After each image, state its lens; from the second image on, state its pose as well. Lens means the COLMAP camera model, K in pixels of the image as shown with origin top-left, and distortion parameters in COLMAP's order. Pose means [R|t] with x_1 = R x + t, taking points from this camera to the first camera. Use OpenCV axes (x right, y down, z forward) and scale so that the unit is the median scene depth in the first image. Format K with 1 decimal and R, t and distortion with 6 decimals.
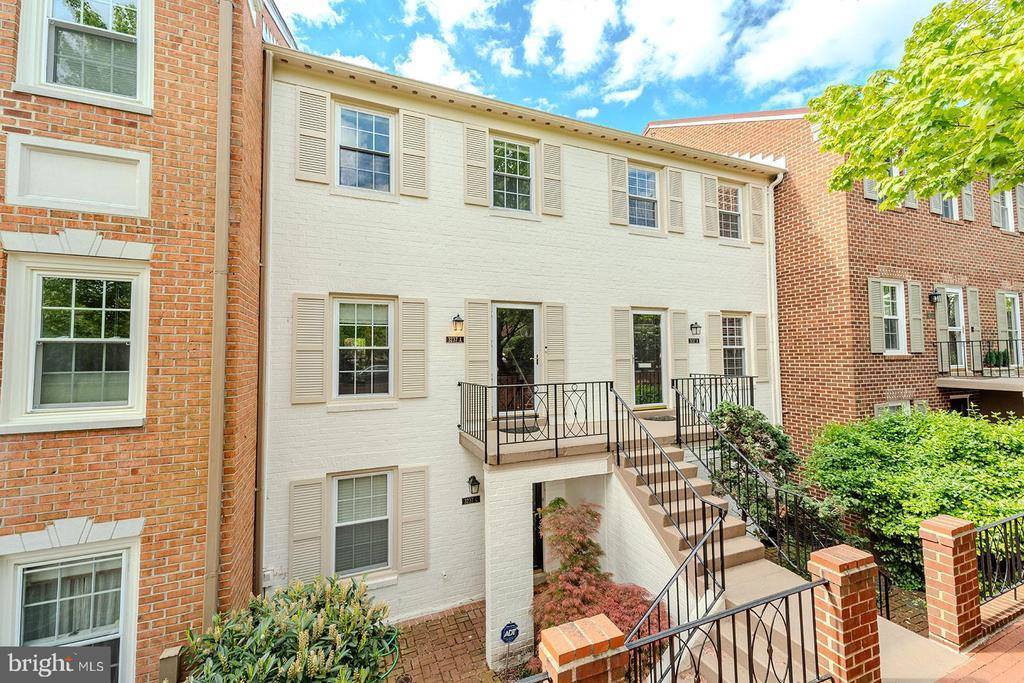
lens RADIAL K [[407.6, 0, 504.7], [0, 407.6, 340.9], [0, 0, 1]] dist [0.001070, -0.000799]
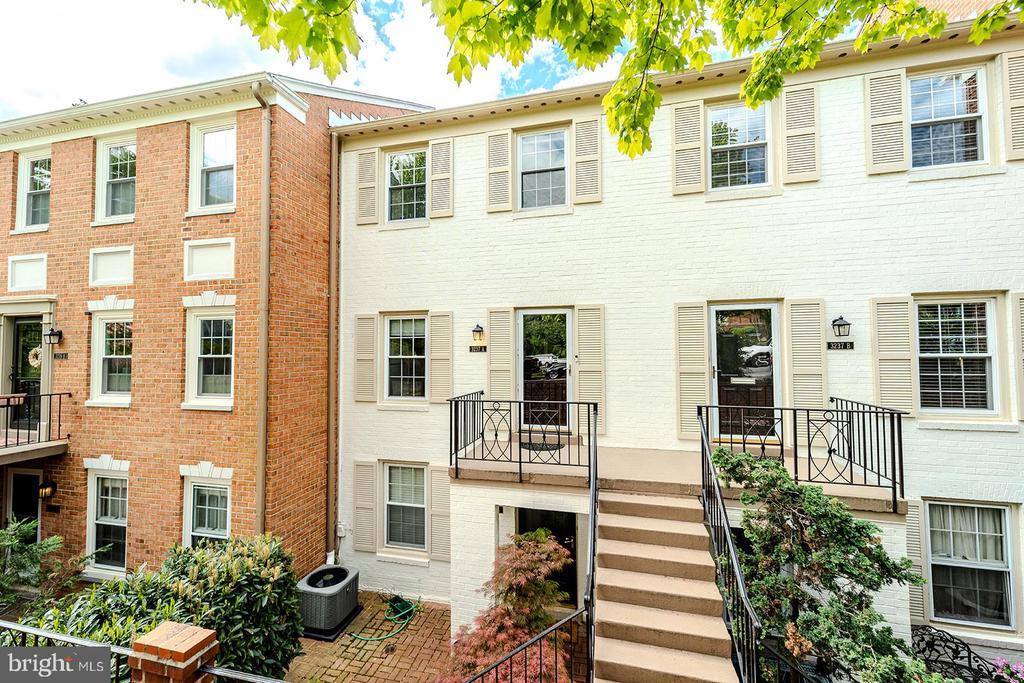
lens RADIAL K [[407.6, 0, 507.1], [0, 407.6, 340.1], [0, 0, 1]] dist [0.001070, -0.000799]
pose [[0.800573, -0.012038, -0.599114, 0.575907], [0.021830, 0.999720, 0.009083, -0.035362], [0.598838, -0.020350, 0.800612, 0.234275]]
